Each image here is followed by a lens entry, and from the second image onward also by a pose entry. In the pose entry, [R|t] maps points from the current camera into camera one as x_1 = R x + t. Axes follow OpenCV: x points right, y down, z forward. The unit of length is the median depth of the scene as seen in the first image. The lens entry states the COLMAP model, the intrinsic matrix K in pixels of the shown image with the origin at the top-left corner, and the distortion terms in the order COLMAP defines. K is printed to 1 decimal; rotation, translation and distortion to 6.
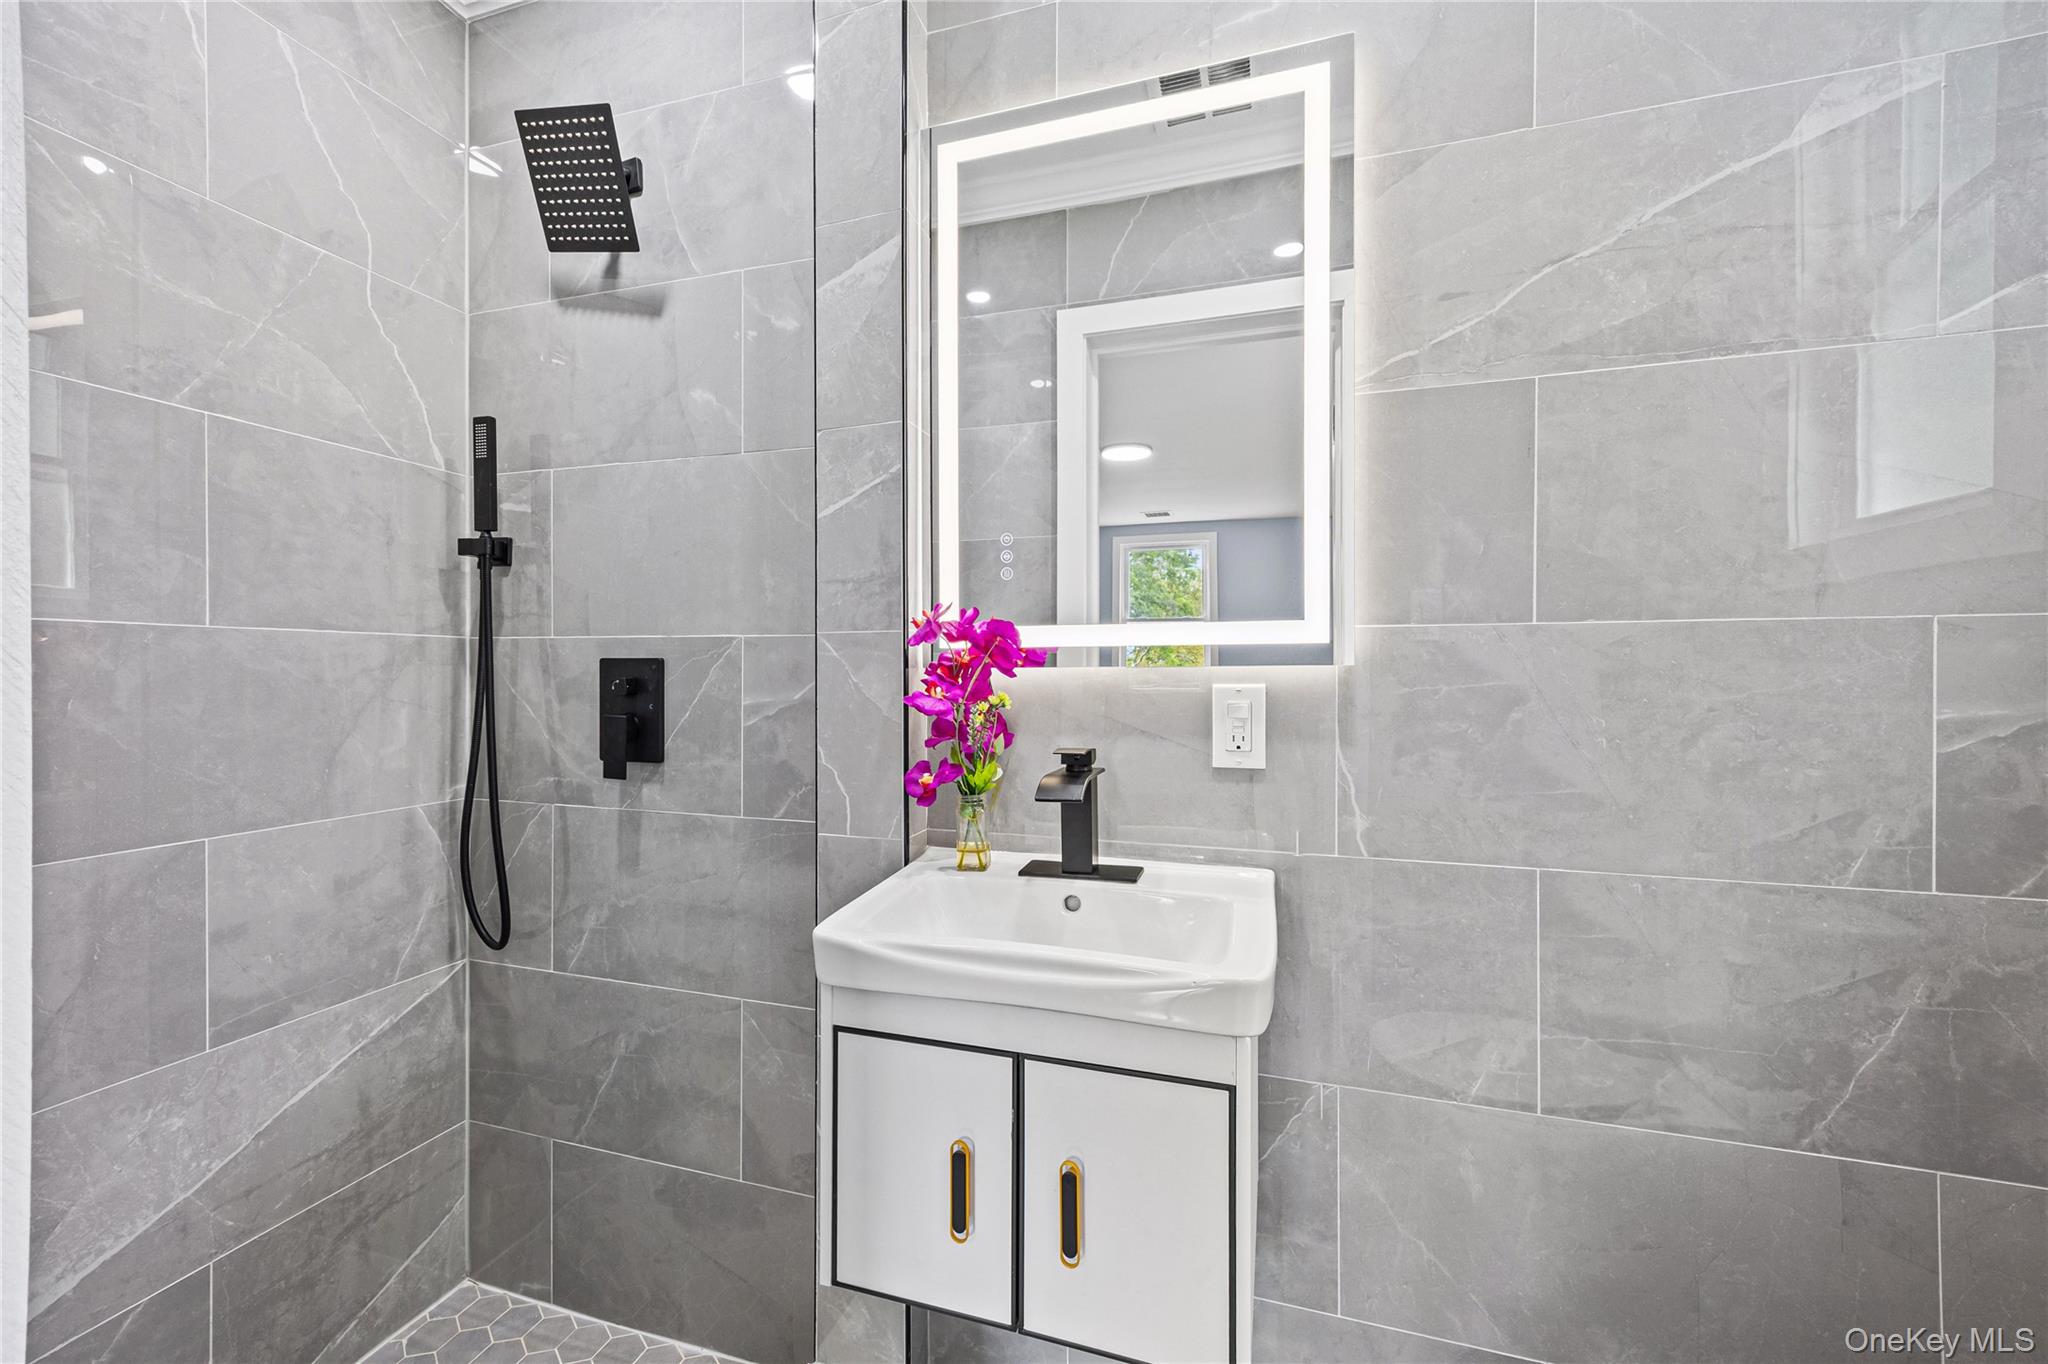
lens RADIAL K [[821.1, 0, 1016.2], [0, 821.1, 678.4], [0, 0, 1]] dist [-0.000272, 0.000052]
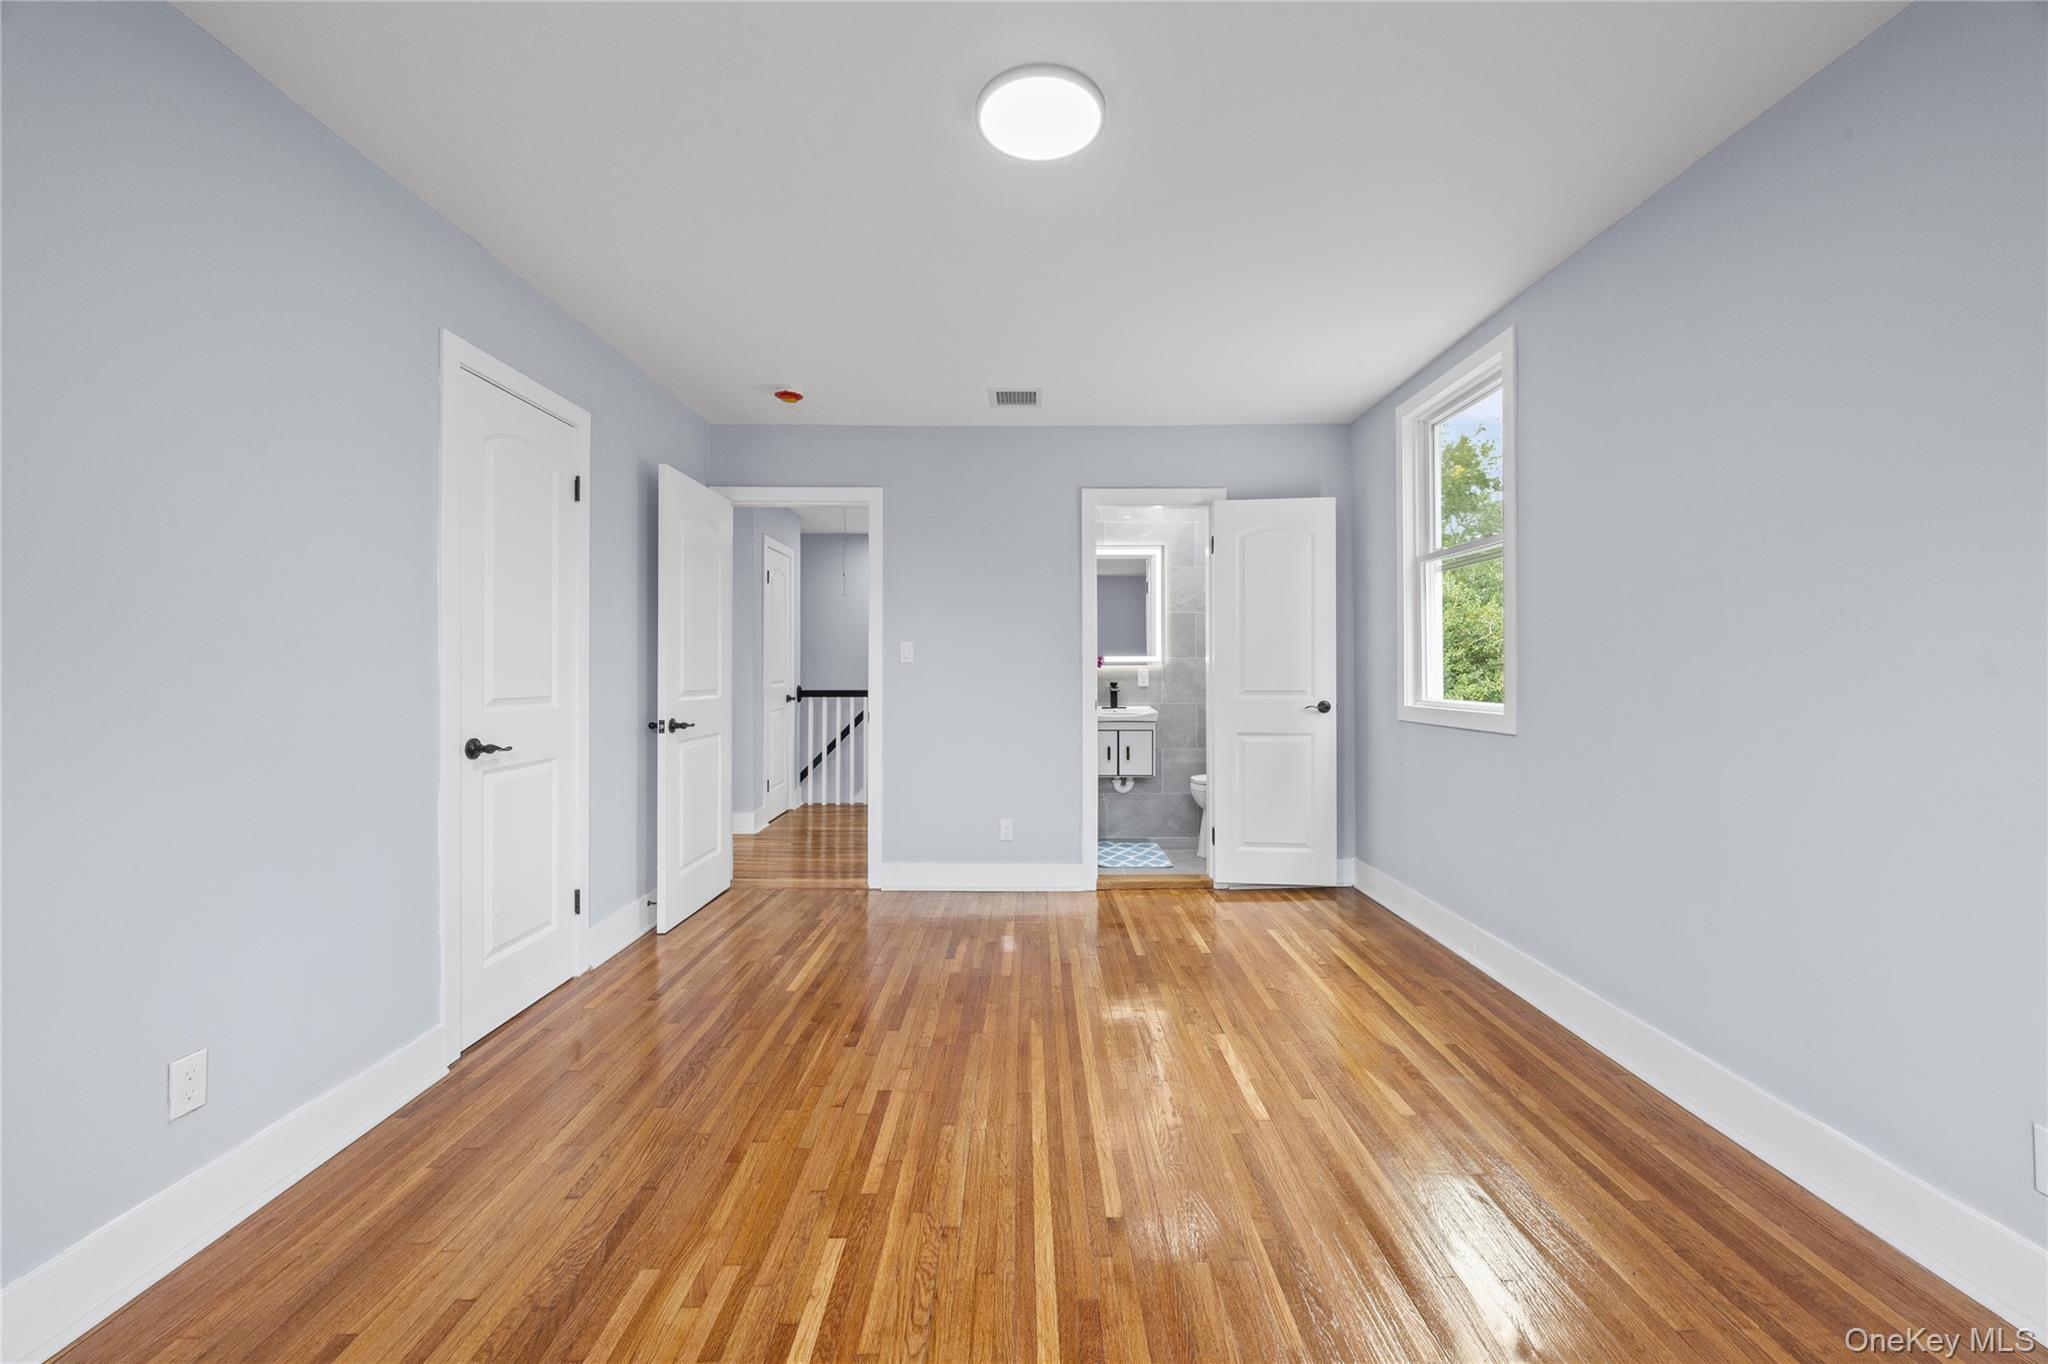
lens RADIAL K [[821.1, 0, 1025.3], [0, 821.1, 672.4], [0, 0, 1]] dist [-0.000272, 0.000052]
pose [[0.952666, -0.000661, 0.304018, -2.018091], [0.001222, 0.999998, -0.001655, 0.037275], [-0.304016, 0.001948, 0.952665, -3.692125]]
